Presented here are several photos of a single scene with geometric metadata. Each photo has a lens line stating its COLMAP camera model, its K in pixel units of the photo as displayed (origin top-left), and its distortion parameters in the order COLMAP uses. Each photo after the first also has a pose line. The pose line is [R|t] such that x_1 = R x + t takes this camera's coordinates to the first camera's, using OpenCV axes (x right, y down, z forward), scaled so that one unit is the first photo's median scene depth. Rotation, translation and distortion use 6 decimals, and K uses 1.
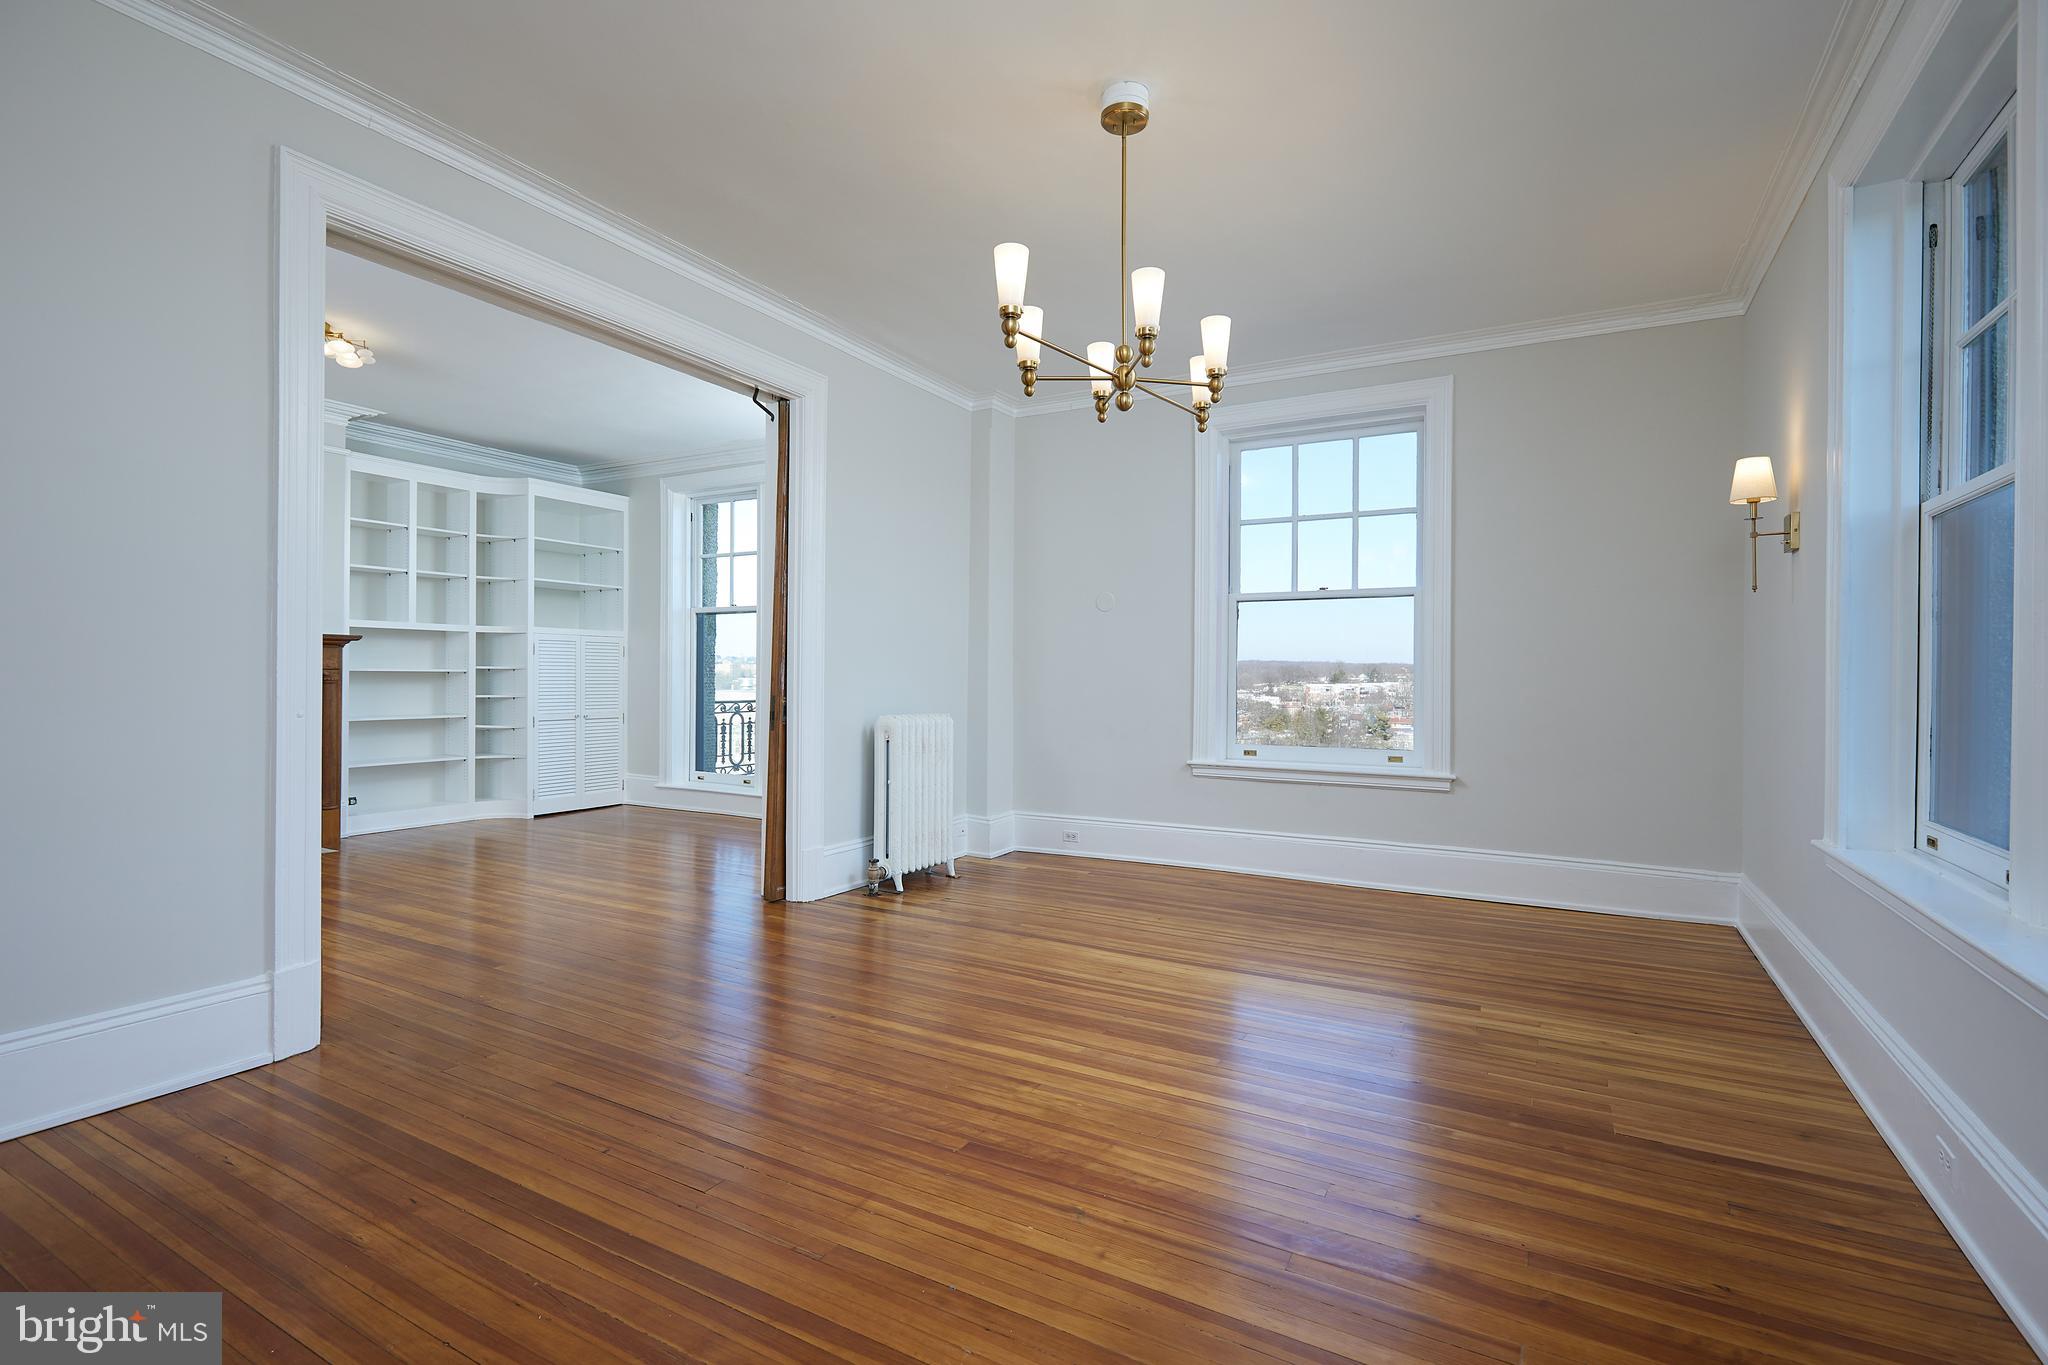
lens RADIAL K [[945.9, 0, 1035.3], [0, 945.9, 681.0], [0, 0, 1]] dist [0.003164, -0.000425]
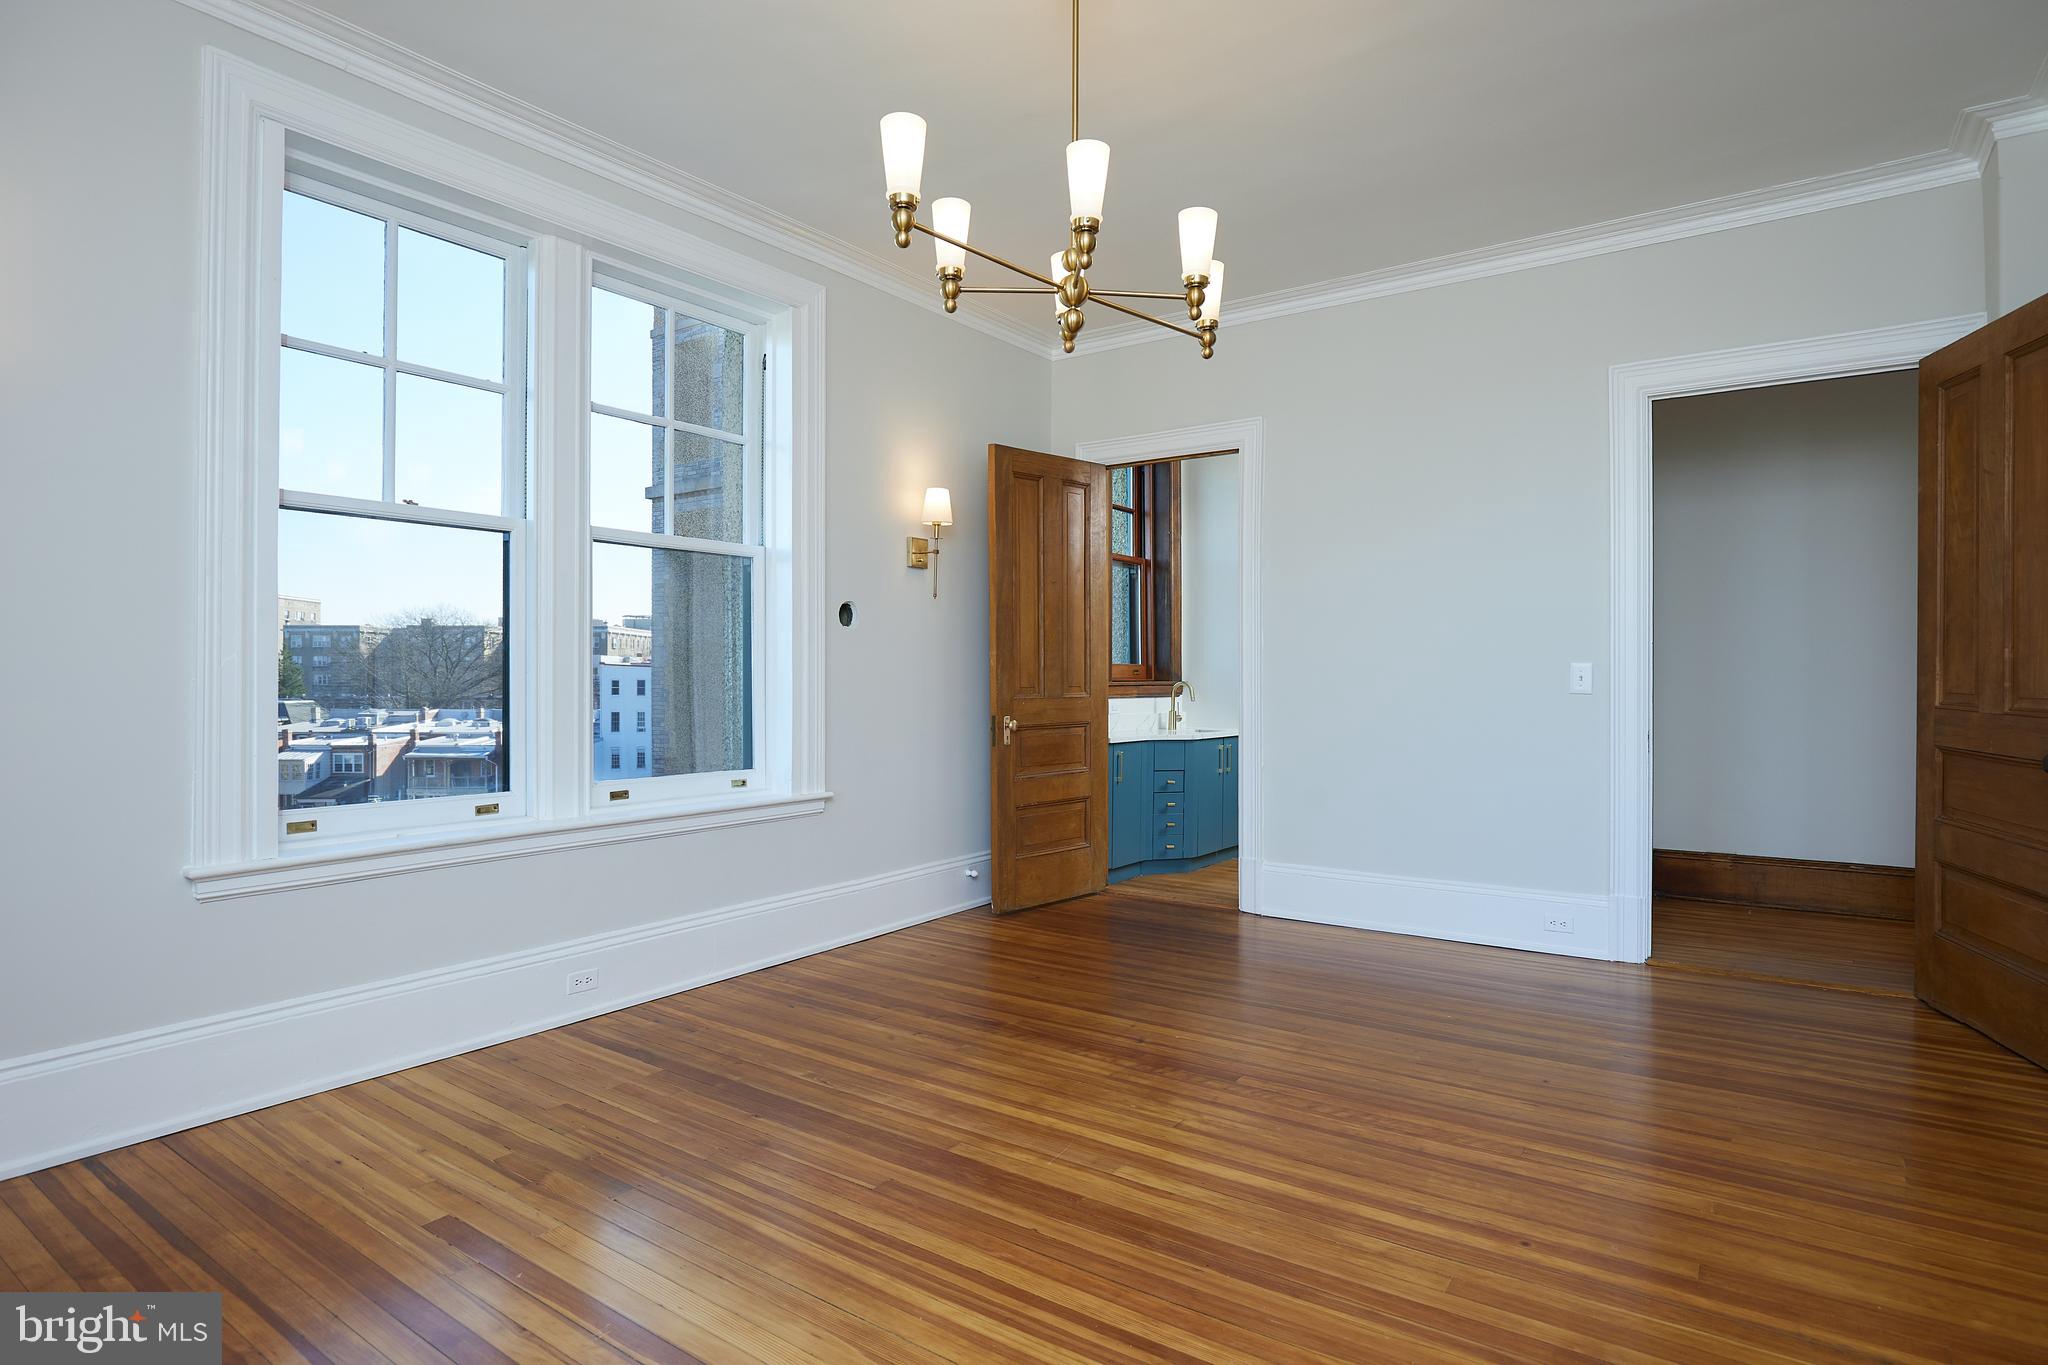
lens RADIAL K [[1078.8, 0, 1040.9], [0, 1078.8, 676.7], [0, 0, 1]] dist [-0.020075, -0.000977]
pose [[-0.994578, -0.008401, 0.103652, 0.023481], [-0.007783, 0.999949, 0.006372, -0.005039], [-0.103701, 0.005530, -0.994593, 1.660998]]
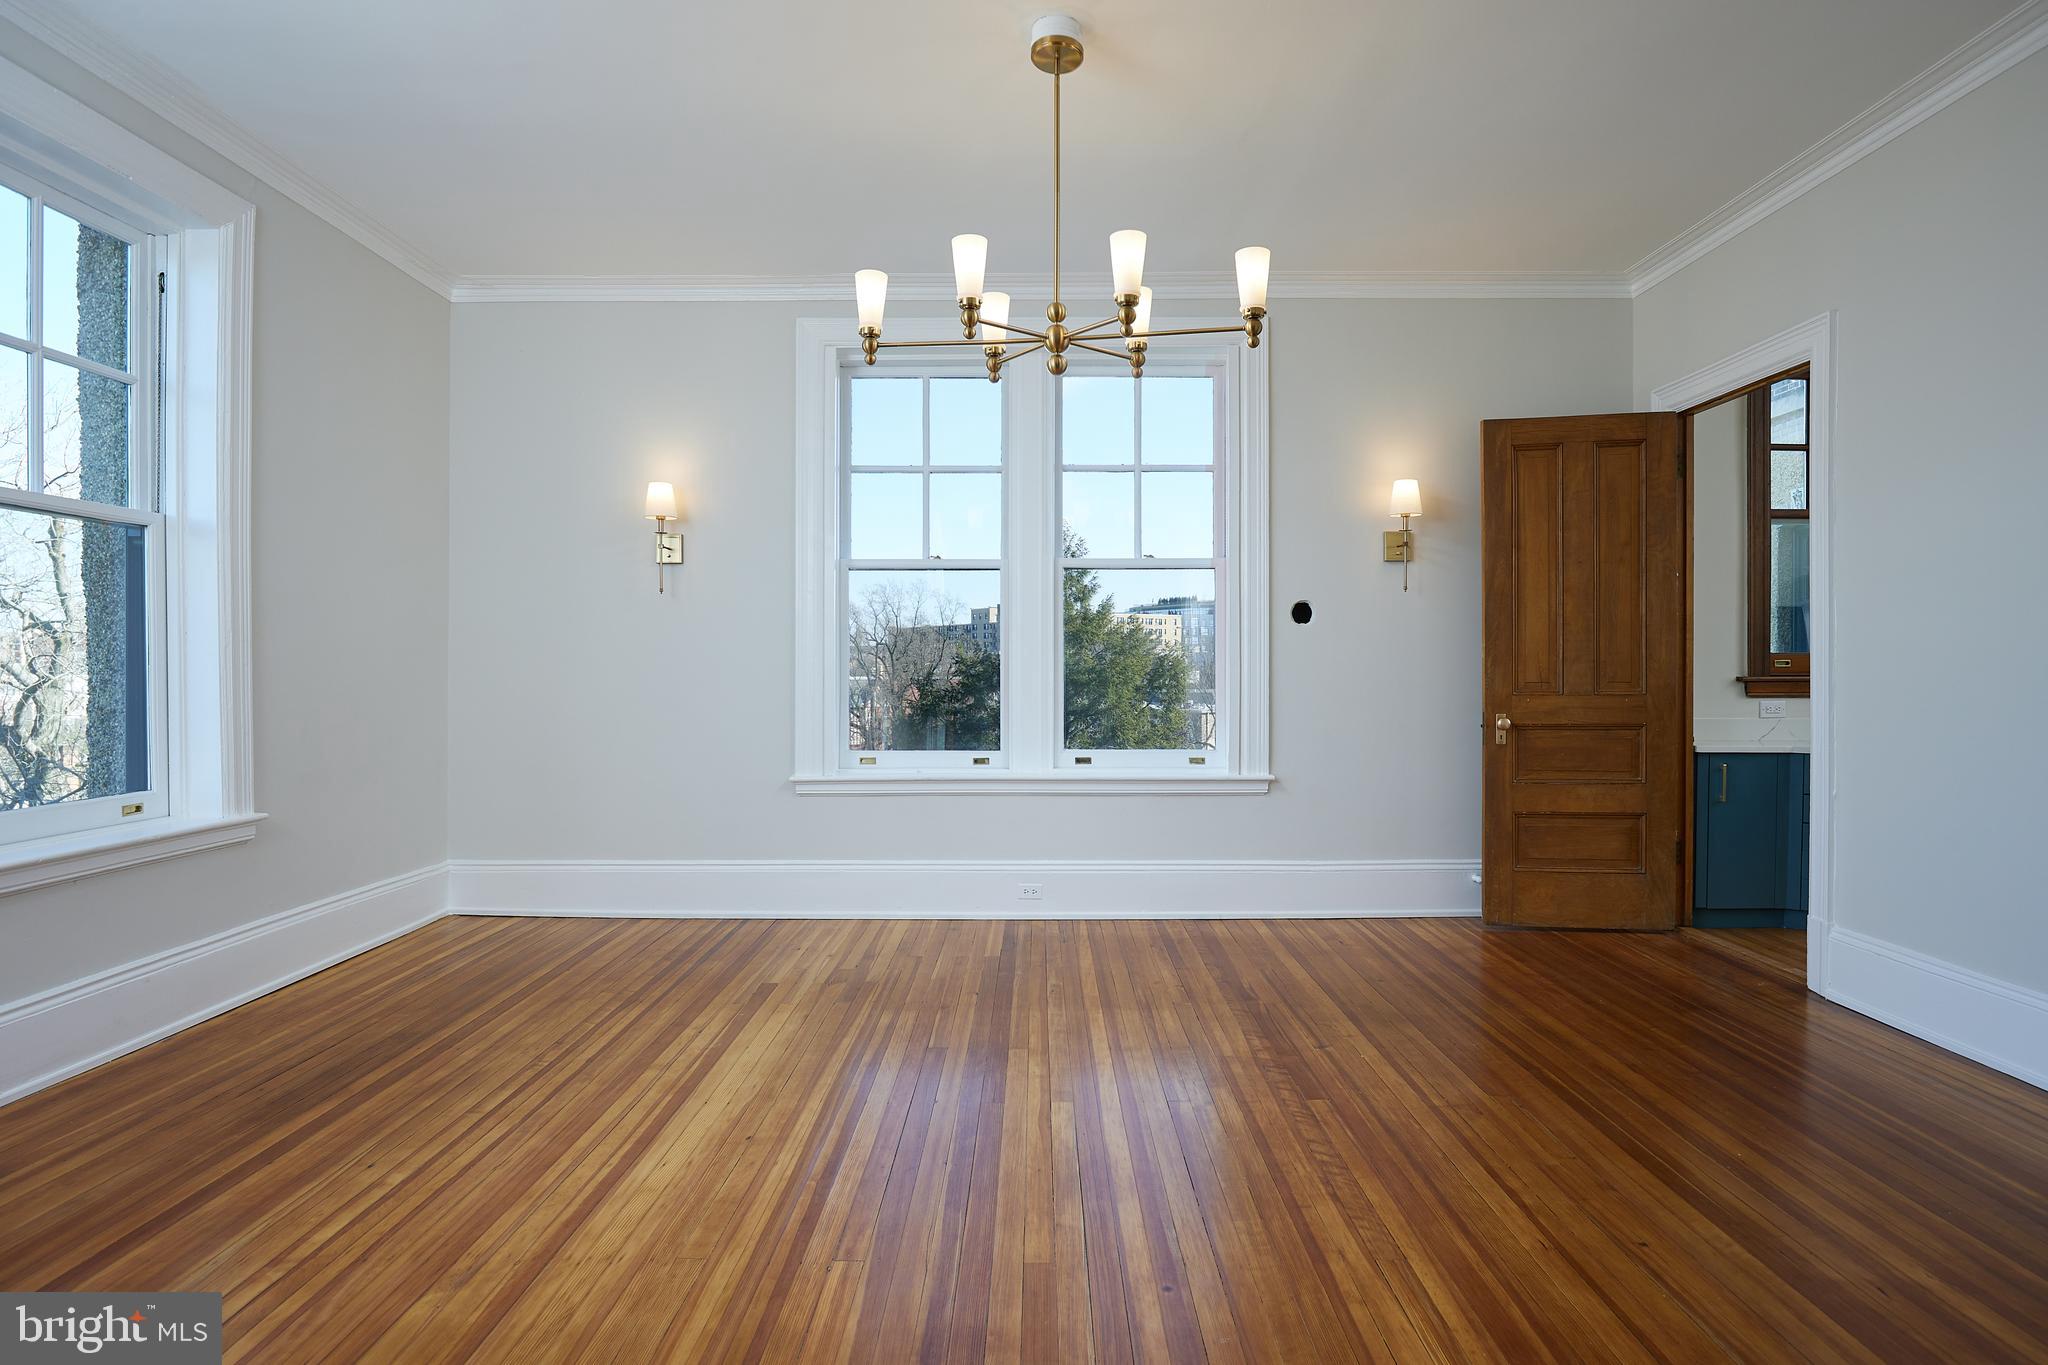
lens RADIAL K [[1049.4, 0, 1032.0], [0, 1049.4, 676.1], [0, 0, 1]] dist [-0.019388, 0.000683]
pose [[-0.482822, -0.014064, 0.875605, -0.684508], [0.001382, 0.999858, 0.016821, -0.011116], [-0.875717, 0.009332, -0.482734, 1.326432]]
